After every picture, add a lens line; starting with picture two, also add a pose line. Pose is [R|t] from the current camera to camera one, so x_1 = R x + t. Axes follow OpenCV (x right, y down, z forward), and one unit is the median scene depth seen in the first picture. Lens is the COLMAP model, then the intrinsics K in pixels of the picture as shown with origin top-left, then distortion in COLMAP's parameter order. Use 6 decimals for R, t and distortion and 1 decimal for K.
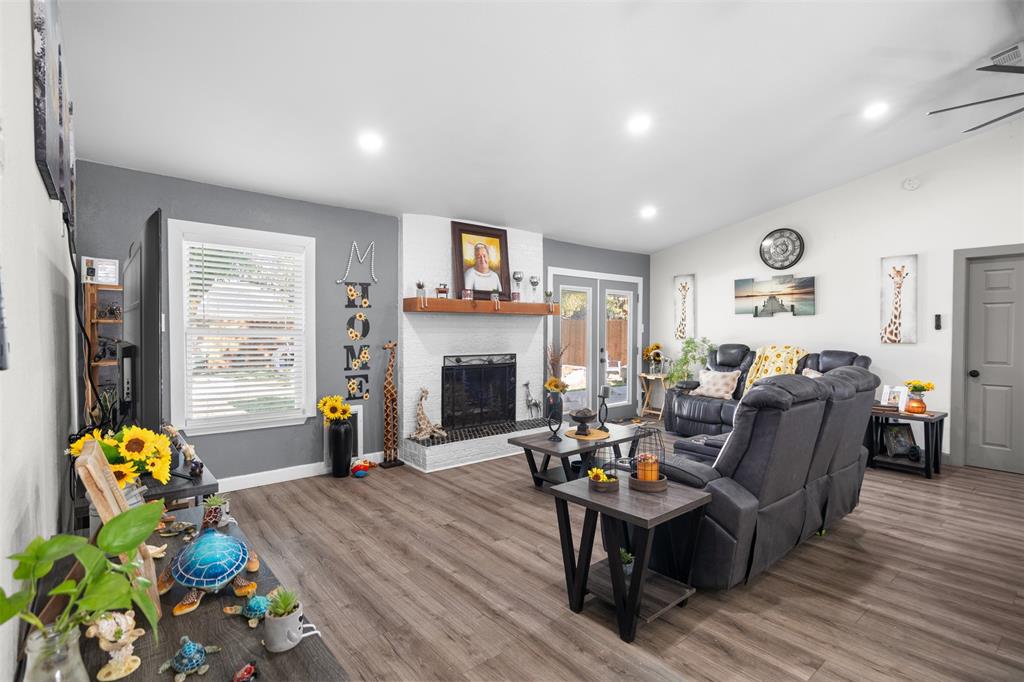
lens RADIAL K [[492.0, 0, 516.3], [0, 492.0, 339.4], [0, 0, 1]] dist [0.001608, -0.000227]
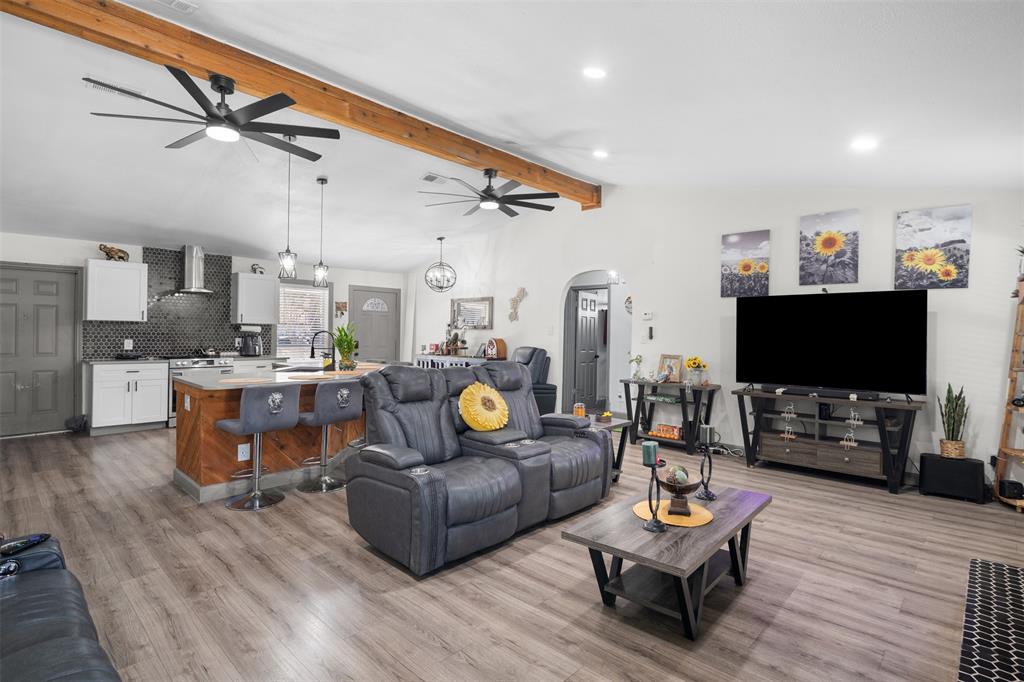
lens RADIAL K [[507.7, 0, 511.0], [0, 507.7, 335.3], [0, 0, 1]] dist [-0.001079, 0.000328]
pose [[-0.993926, -0.014869, -0.109038, 0.363102], [-0.017883, 0.999483, 0.026713, -0.029983], [0.108584, 0.028501, -0.993679, 1.405741]]
